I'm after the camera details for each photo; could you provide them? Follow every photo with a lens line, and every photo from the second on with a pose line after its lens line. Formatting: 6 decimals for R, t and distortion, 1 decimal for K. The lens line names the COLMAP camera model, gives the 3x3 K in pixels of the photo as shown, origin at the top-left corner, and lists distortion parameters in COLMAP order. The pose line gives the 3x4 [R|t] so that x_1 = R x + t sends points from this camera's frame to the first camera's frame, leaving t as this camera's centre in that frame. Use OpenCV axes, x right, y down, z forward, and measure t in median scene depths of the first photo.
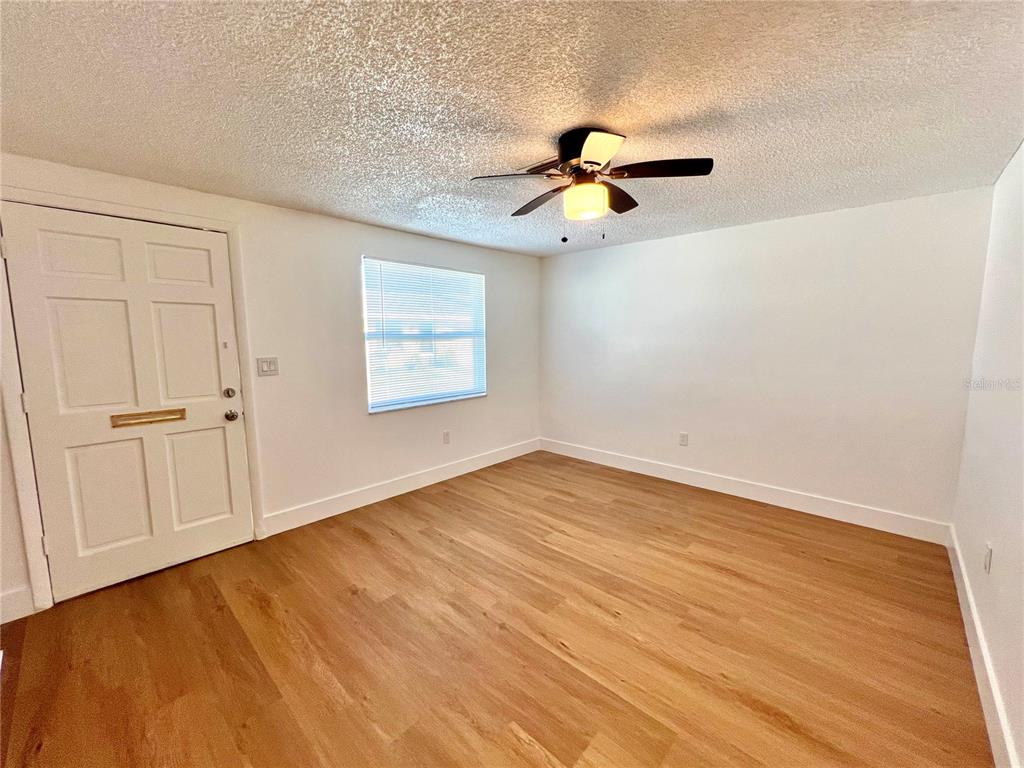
lens RADIAL K [[416.8, 0, 512.0], [0, 416.8, 384.0], [0, 0, 1]] dist [-0.001444, 0.000125]
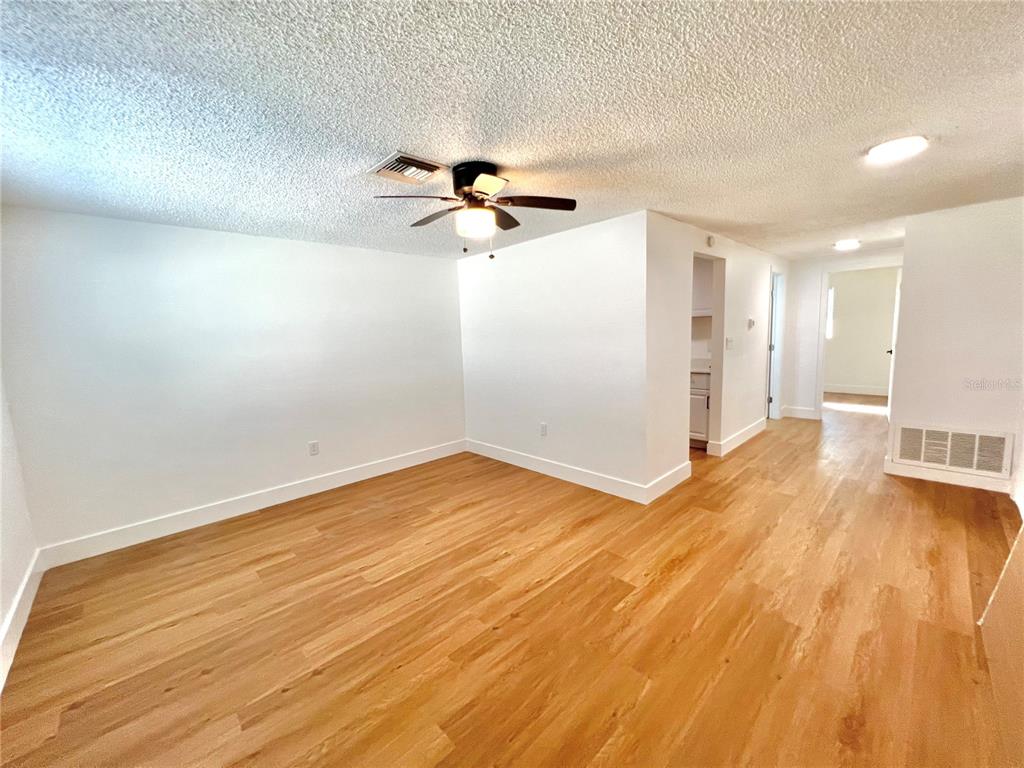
lens RADIAL K [[403.2, 0, 512.0], [0, 403.2, 384.0], [0, 0, 1]] dist [0.000494, 0.000059]
pose [[0.057327, -0.122401, 0.990824, -0.709976], [0.153259, 0.981771, 0.112416, -0.079008], [-0.986522, 0.145408, 0.075041, 0.626215]]
